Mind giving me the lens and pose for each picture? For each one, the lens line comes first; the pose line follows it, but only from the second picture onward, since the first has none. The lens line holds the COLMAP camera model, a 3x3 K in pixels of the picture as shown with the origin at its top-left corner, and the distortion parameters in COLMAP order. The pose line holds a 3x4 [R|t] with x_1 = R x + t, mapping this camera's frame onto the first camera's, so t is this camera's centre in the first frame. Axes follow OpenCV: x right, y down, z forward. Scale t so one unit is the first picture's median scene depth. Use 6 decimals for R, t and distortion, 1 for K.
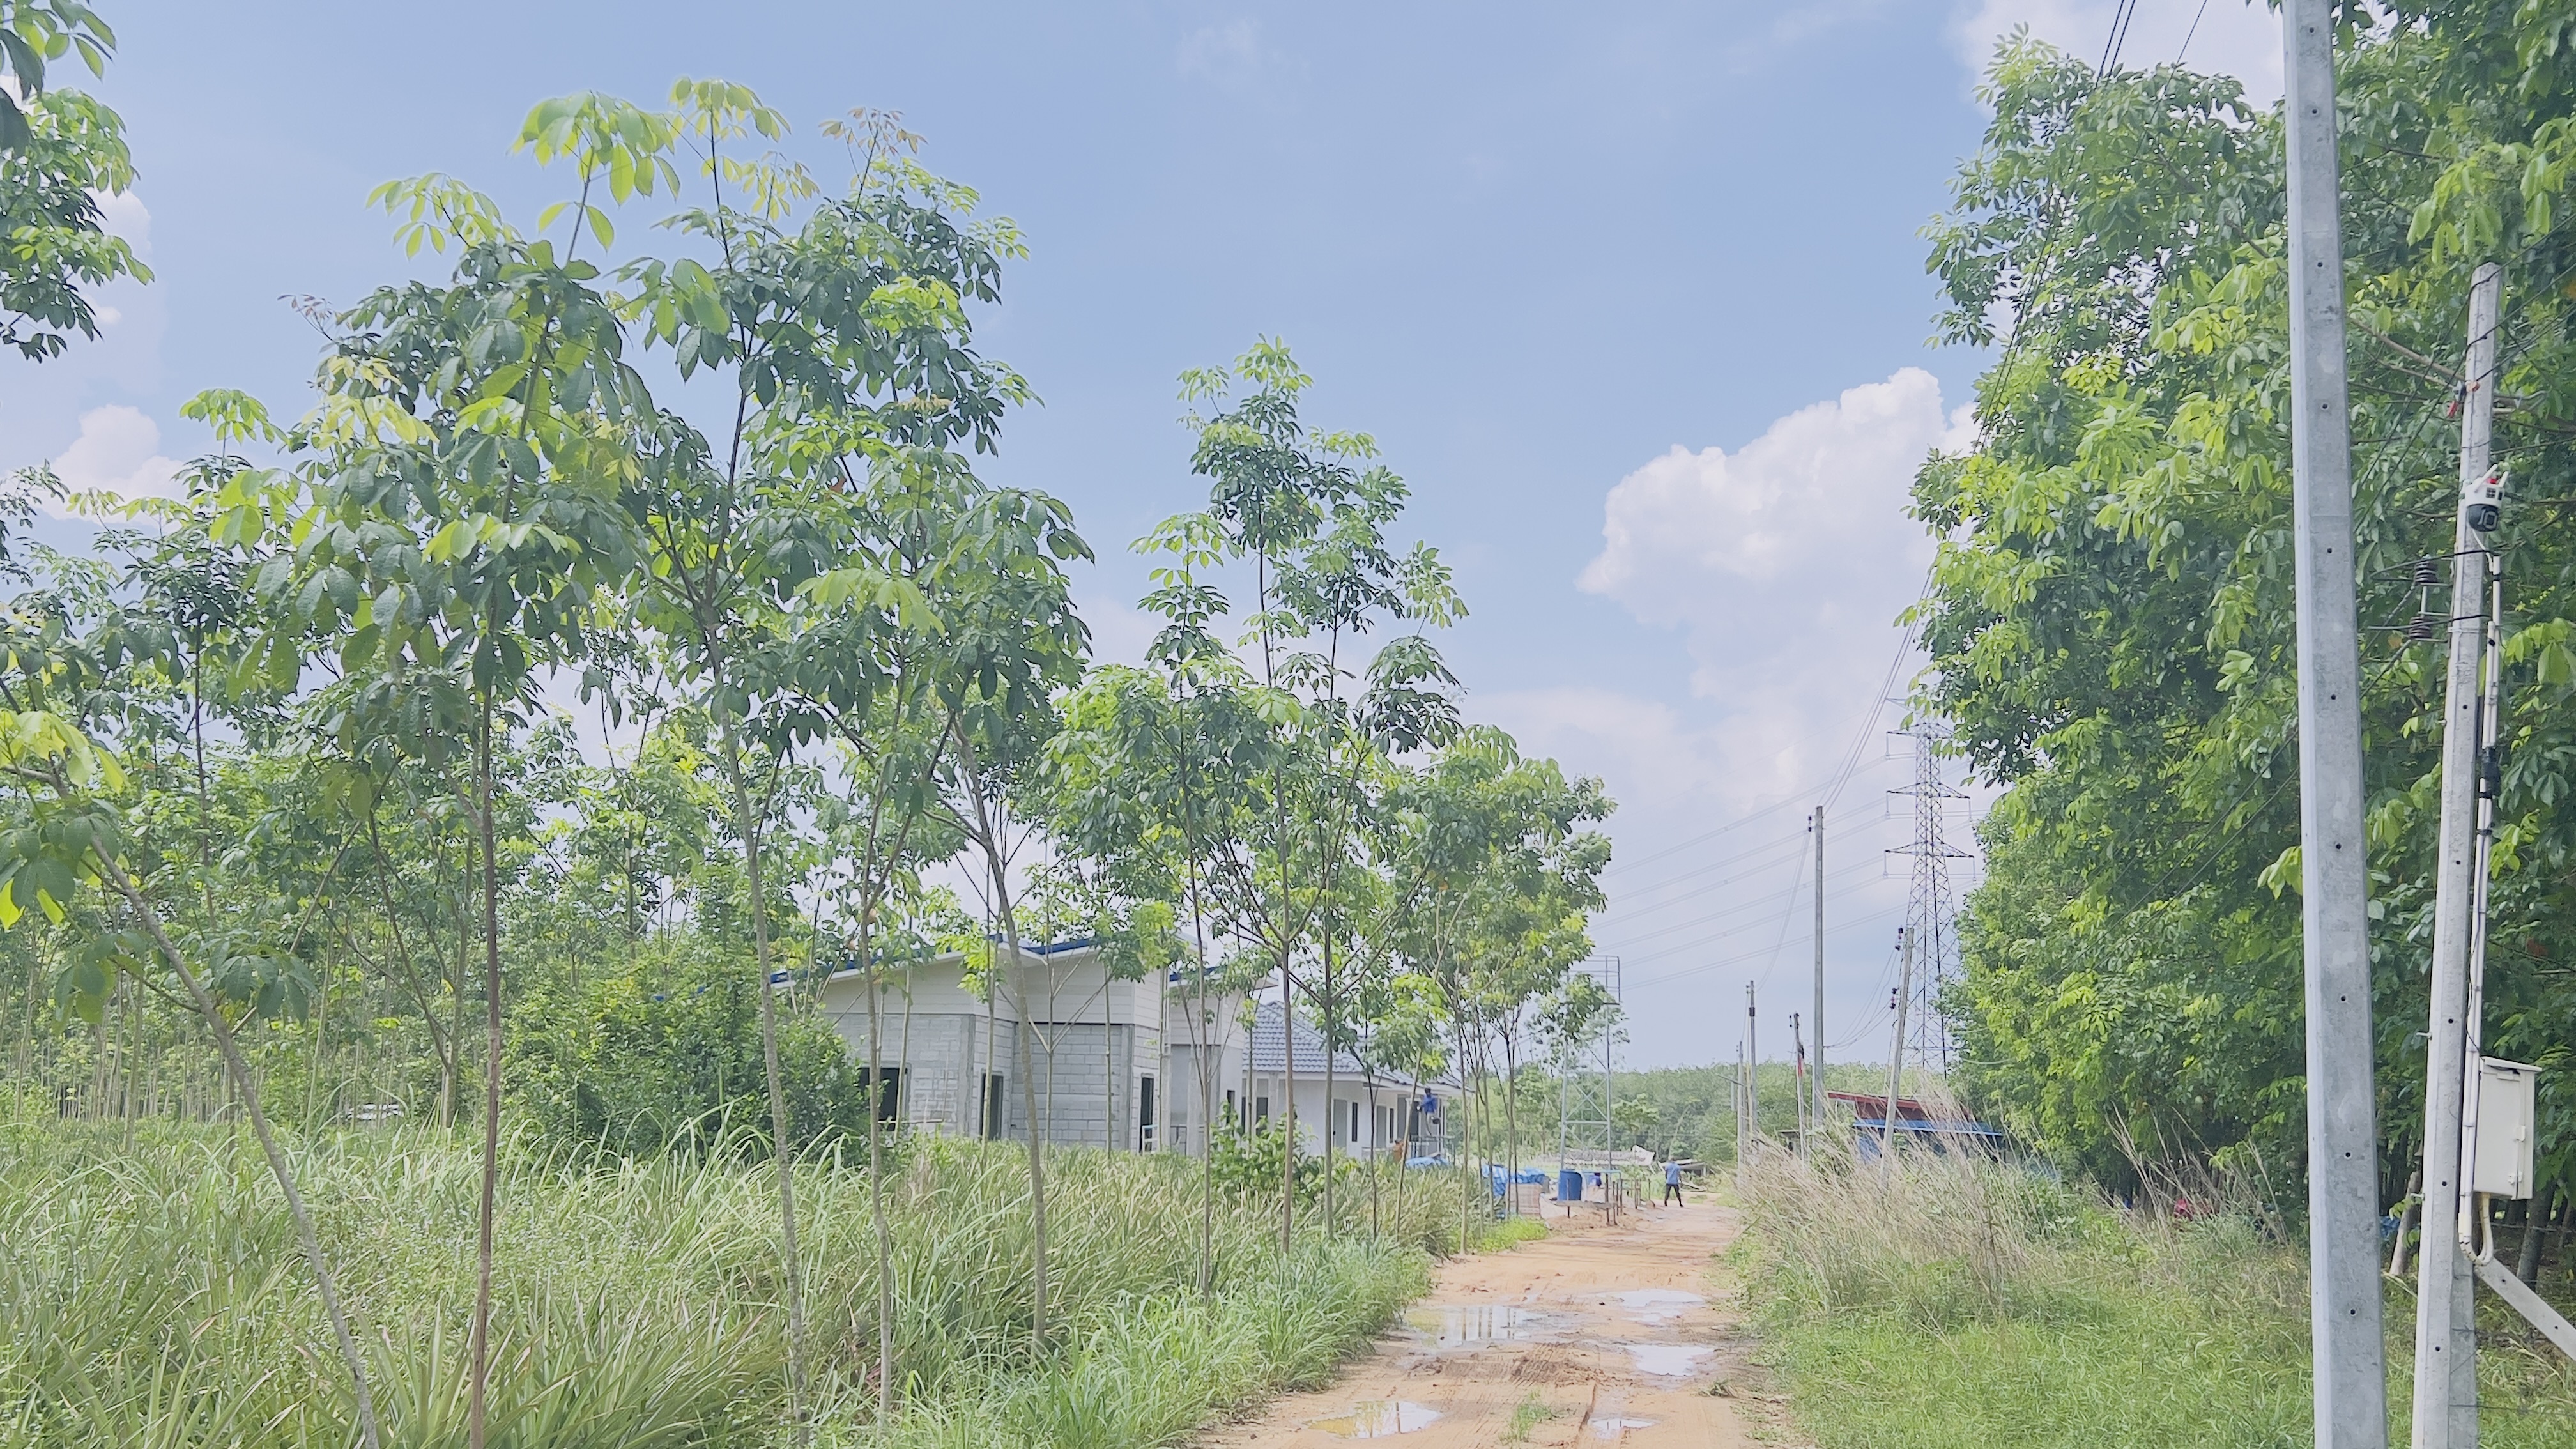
lens RADIAL K [[2650.6, 0, 1288.4], [0, 2650.6, 669.7], [0, 0, 1]] dist [0.089868, -0.010495]
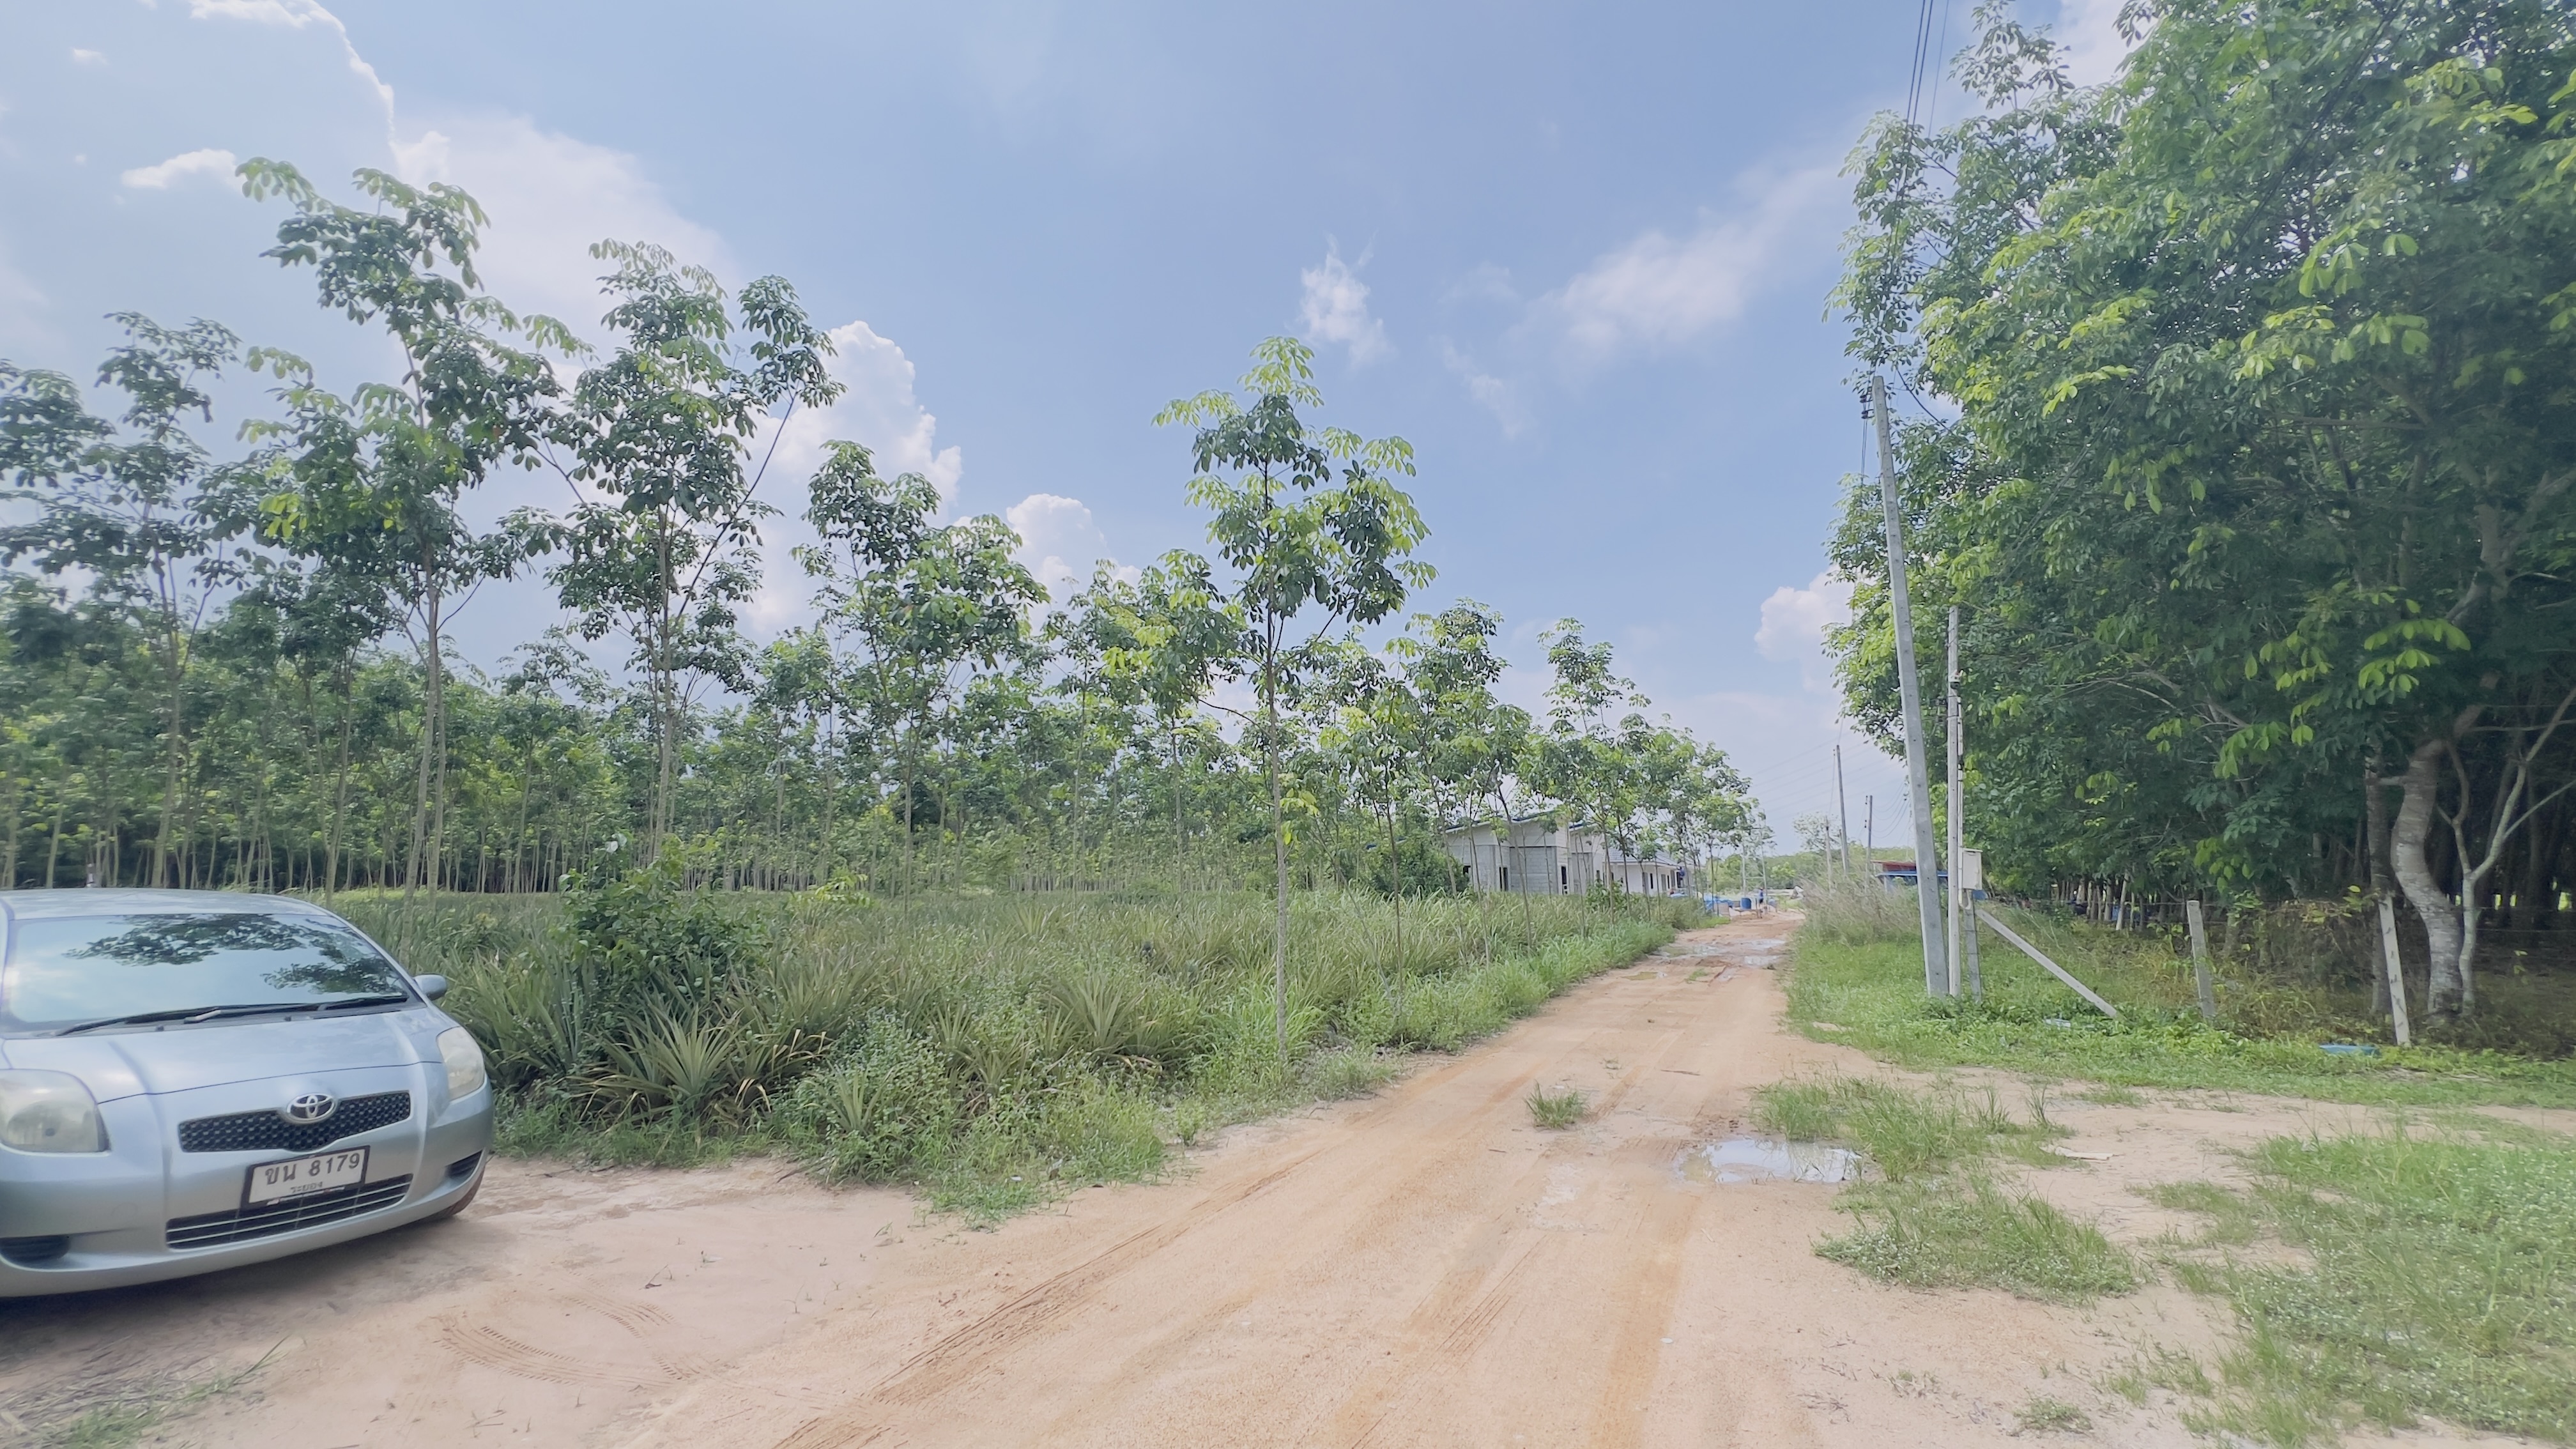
lens RADIAL K [[1097.9, 0, 1300.2], [0, 1097.9, 734.8], [0, 0, 1]] dist [0.000440, 0.000196]
pose [[0.958136, -0.067141, -0.278329, 0.018307], [0.075668, 0.996933, 0.019996, -0.038512], [0.276133, -0.040219, 0.960278, -0.237826]]
